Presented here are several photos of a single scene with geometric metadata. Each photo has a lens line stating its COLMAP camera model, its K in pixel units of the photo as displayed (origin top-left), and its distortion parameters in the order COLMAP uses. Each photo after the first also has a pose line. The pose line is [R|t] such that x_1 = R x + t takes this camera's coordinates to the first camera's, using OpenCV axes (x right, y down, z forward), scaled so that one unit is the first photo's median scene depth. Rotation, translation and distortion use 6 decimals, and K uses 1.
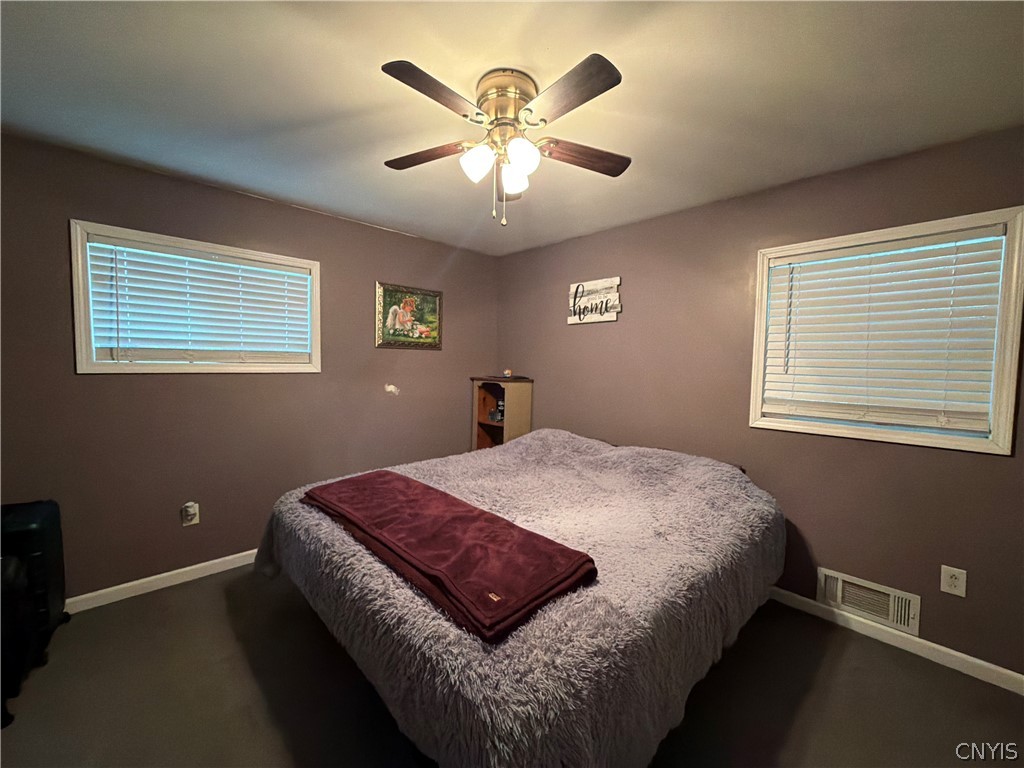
lens RADIAL K [[406.3, 0, 512.0], [0, 406.3, 384.0], [0, 0, 1]] dist [0.000503, -0.000209]
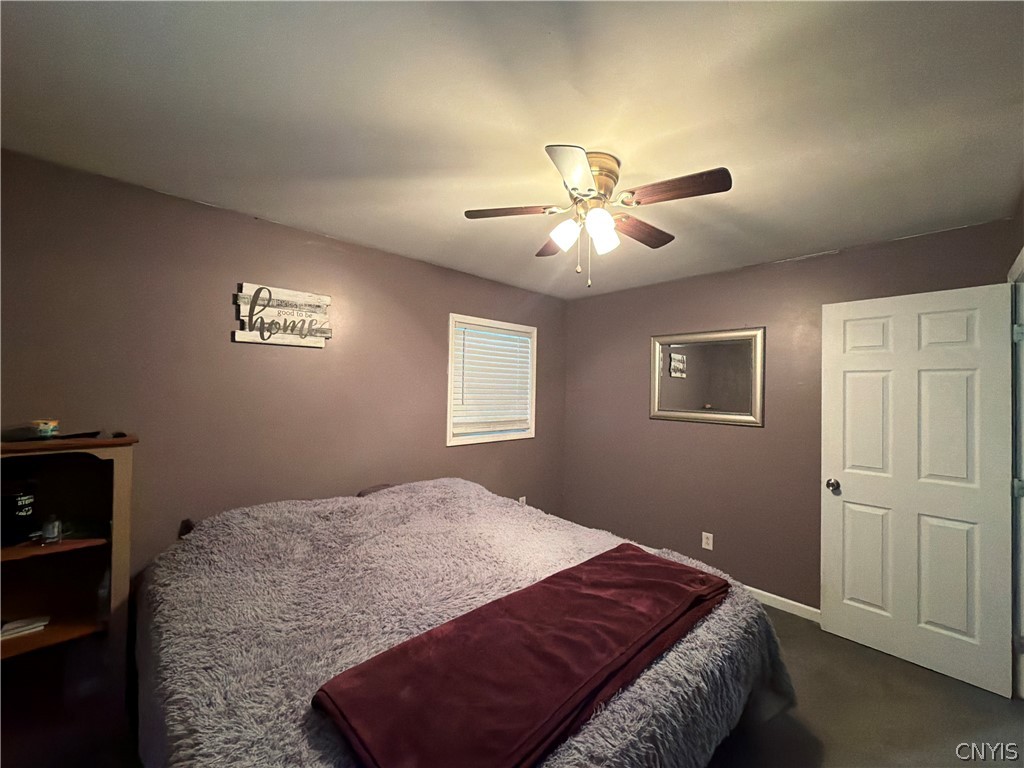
lens RADIAL K [[406.3, 0, 512.0], [0, 406.3, 384.0], [0, 0, 1]] dist [0.000503, -0.000209]
pose [[0.005292, -0.004949, 0.999974, -0.536299], [0.034262, 0.999402, 0.004765, -0.070253], [-0.999399, 0.034236, 0.005459, 0.586440]]
